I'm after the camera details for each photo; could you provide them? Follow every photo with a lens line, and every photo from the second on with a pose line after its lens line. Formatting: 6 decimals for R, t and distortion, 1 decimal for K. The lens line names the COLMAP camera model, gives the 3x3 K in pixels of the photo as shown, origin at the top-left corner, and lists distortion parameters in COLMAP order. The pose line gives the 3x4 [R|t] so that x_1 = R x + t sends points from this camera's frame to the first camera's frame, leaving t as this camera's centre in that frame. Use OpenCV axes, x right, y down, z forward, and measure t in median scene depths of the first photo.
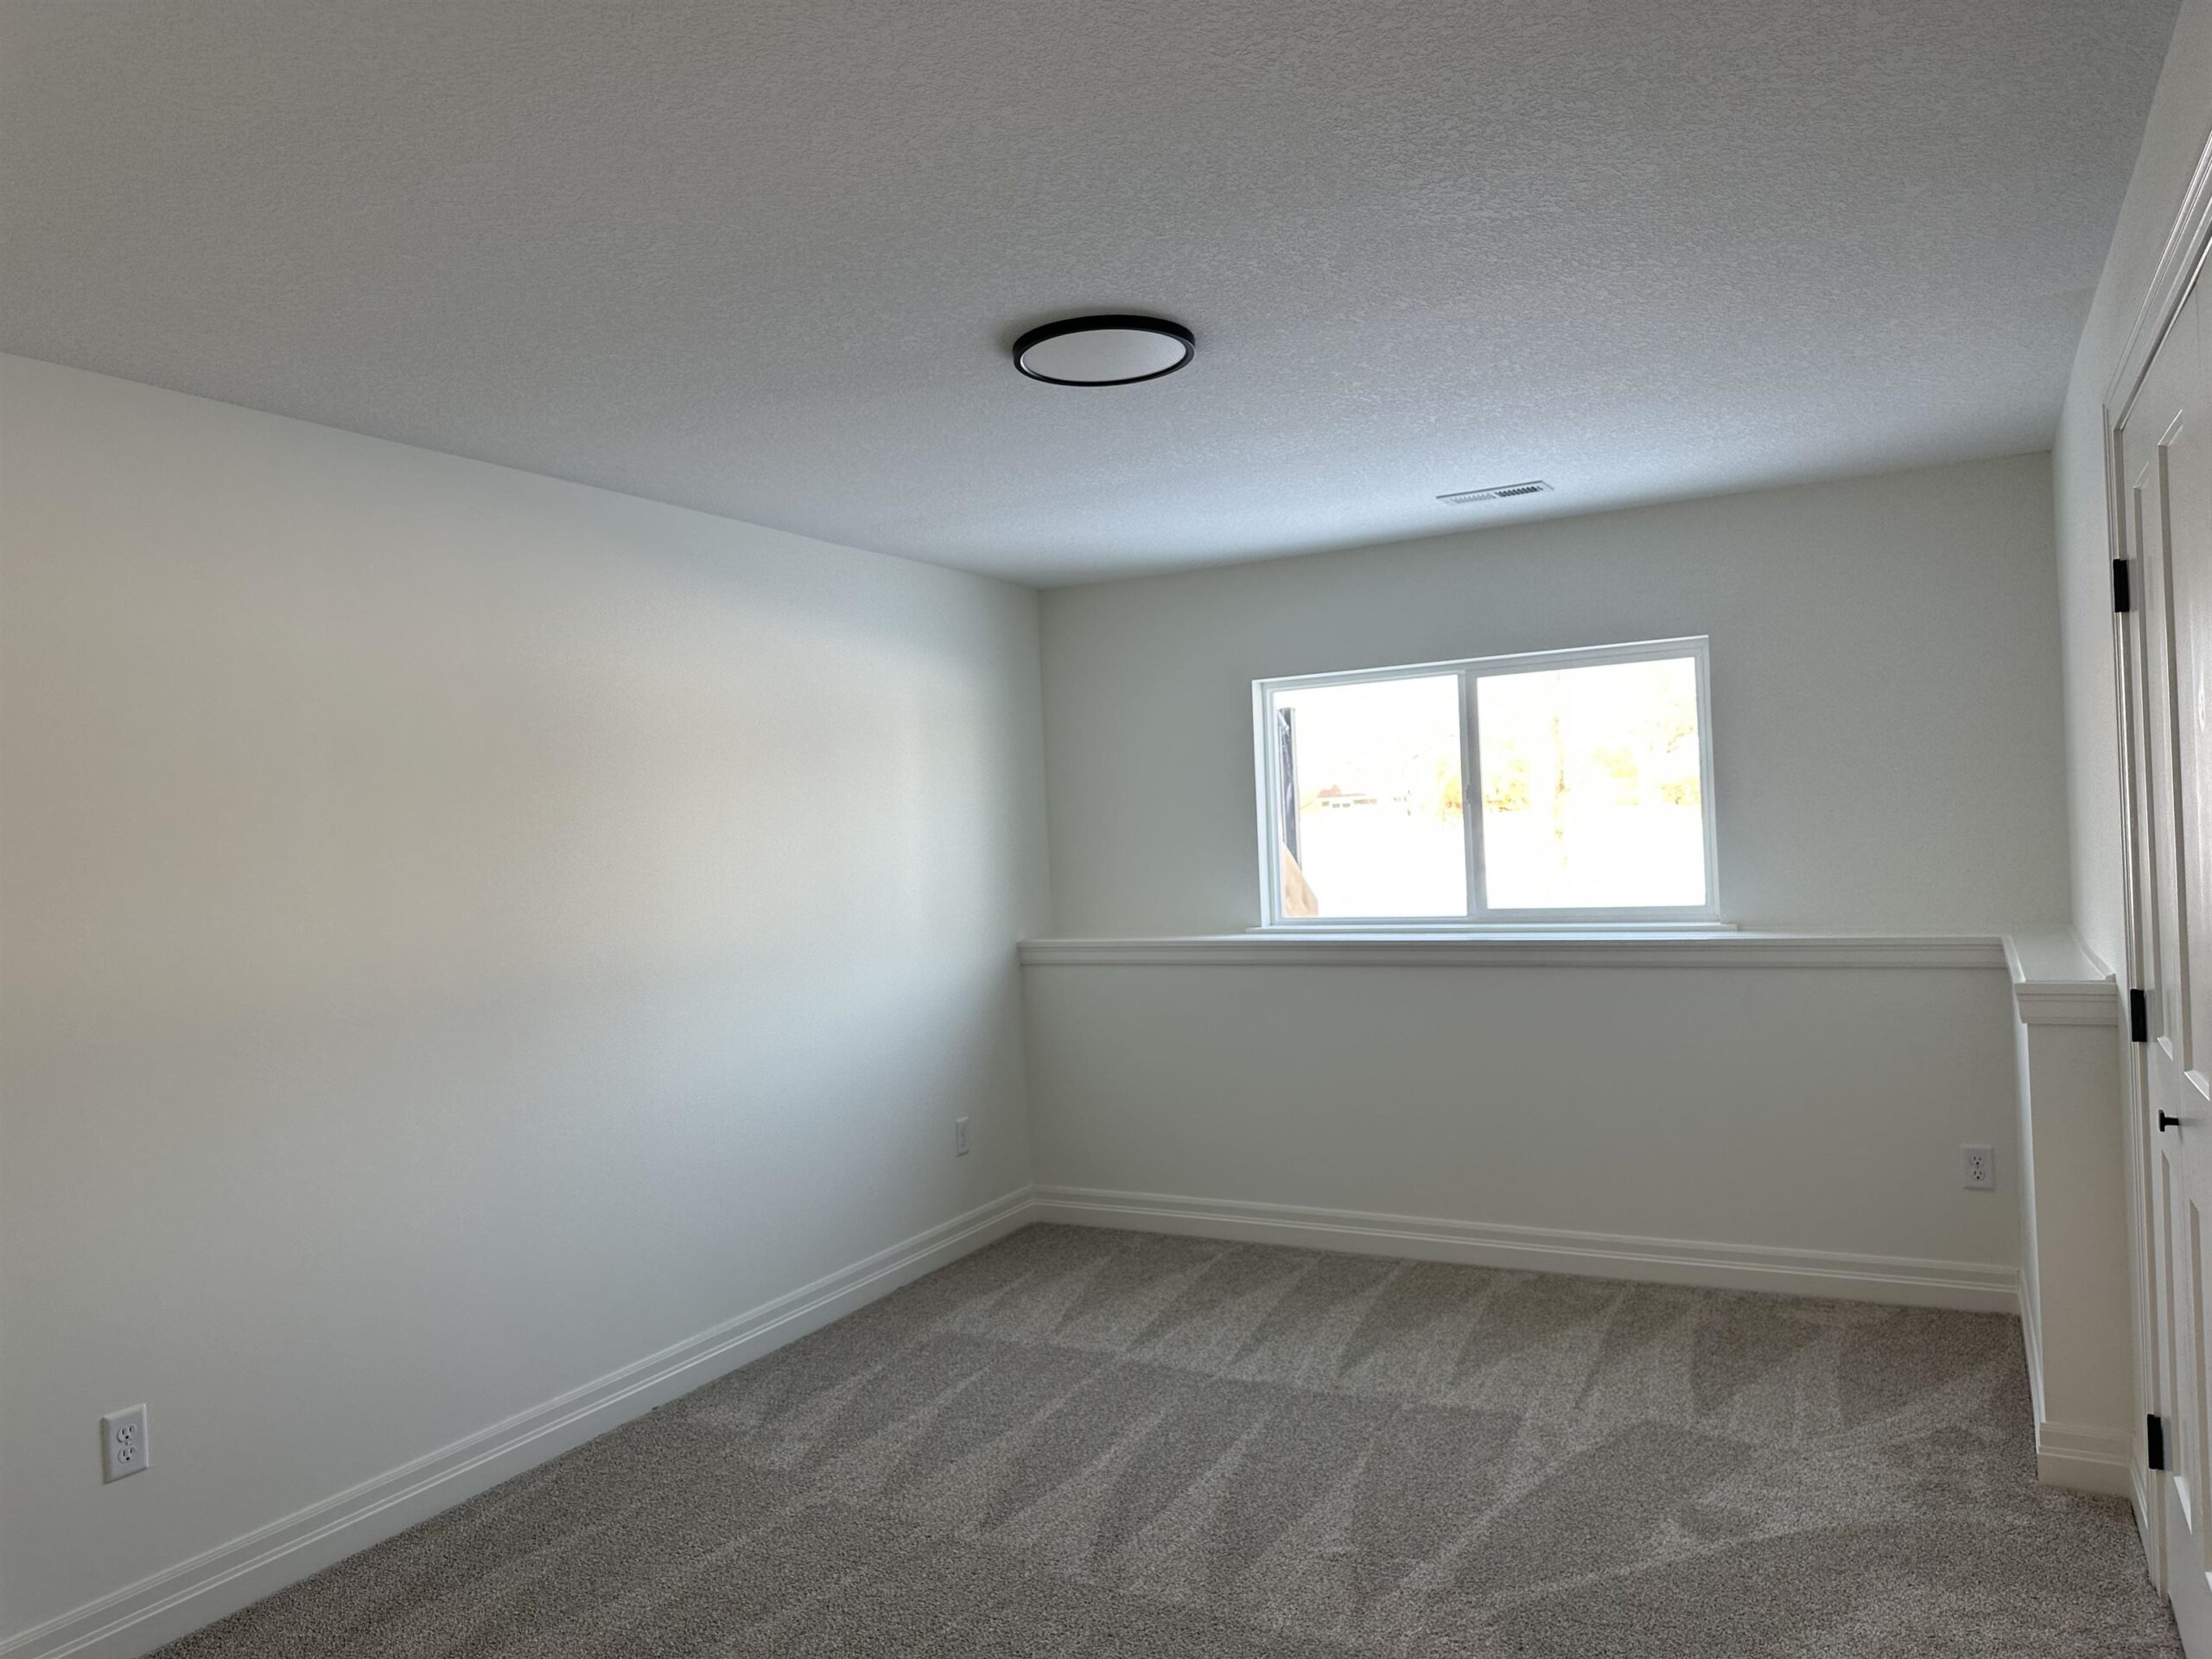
lens RADIAL K [[1554.3, 0, 1107.2], [0, 1554.3, 828.1], [0, 0, 1]] dist [0.074320, -0.093929]
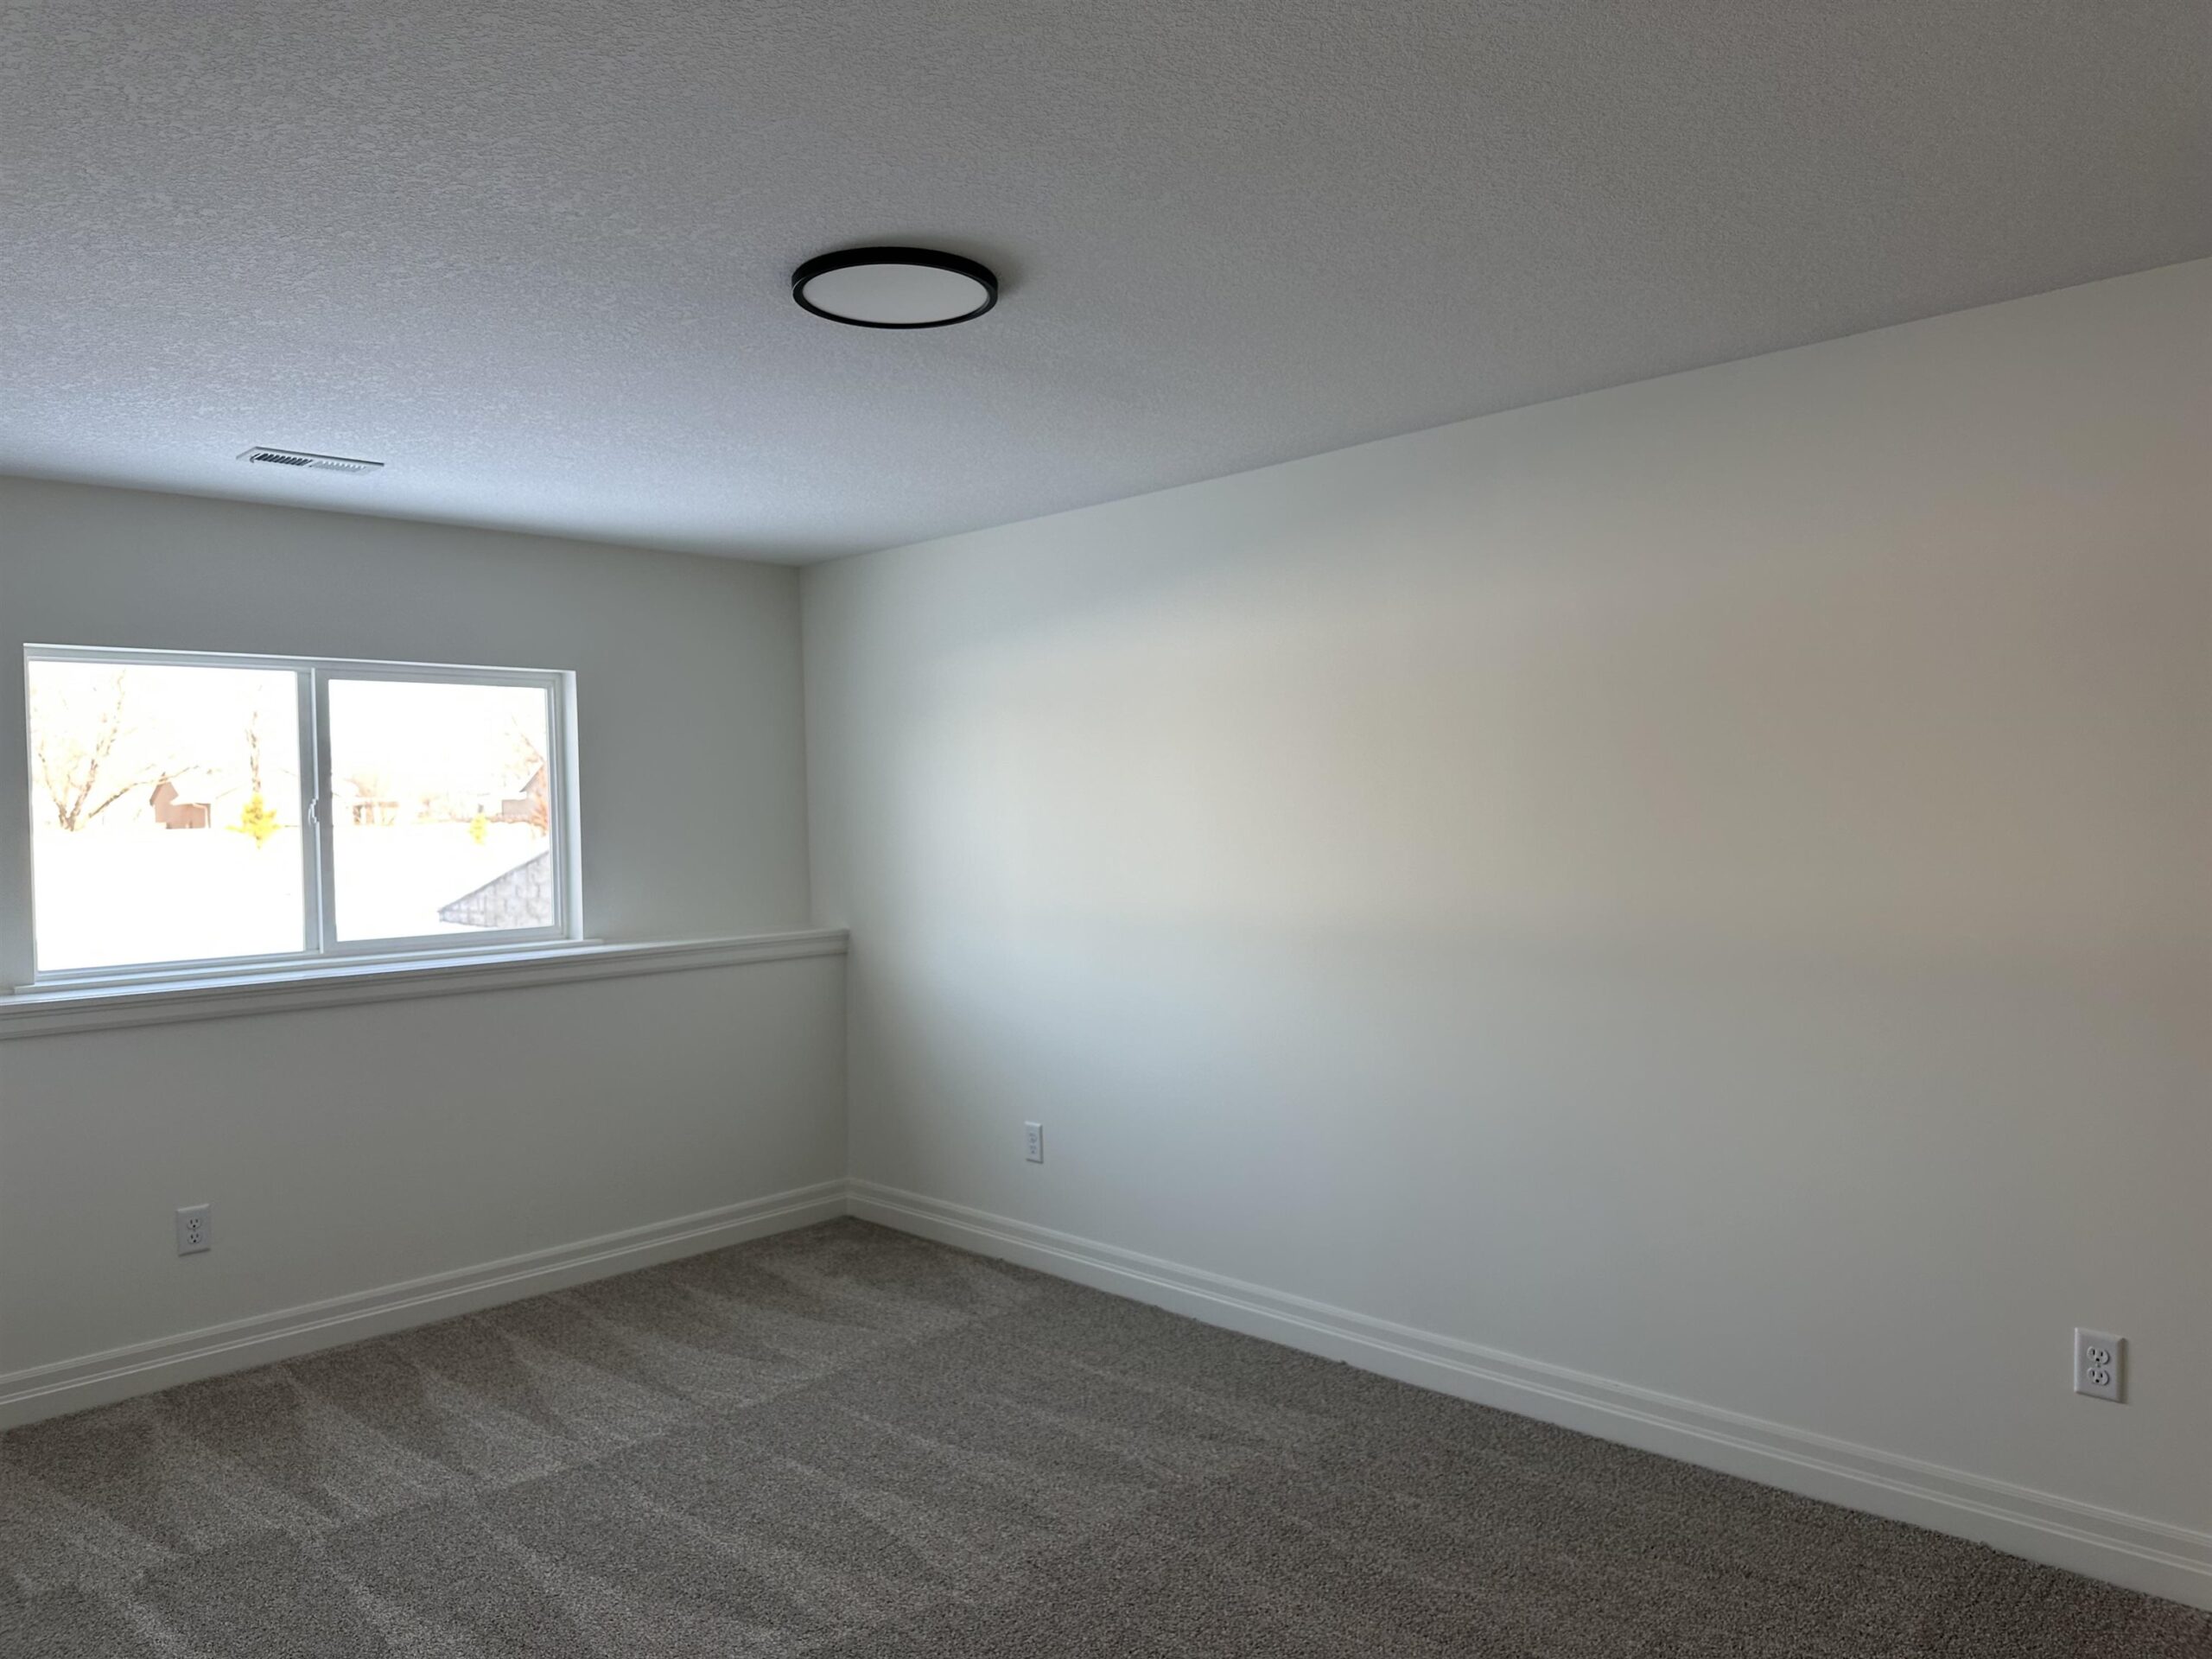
lens RADIAL K [[1554.3, 0, 1107.0], [0, 1554.3, 834.6], [0, 0, 1]] dist [0.074320, -0.093929]
pose [[0.271851, 0.026626, 0.961971, -0.506033], [0.018826, 0.999279, -0.032979, 0.029368], [-0.962155, 0.027076, 0.271154, 0.339851]]
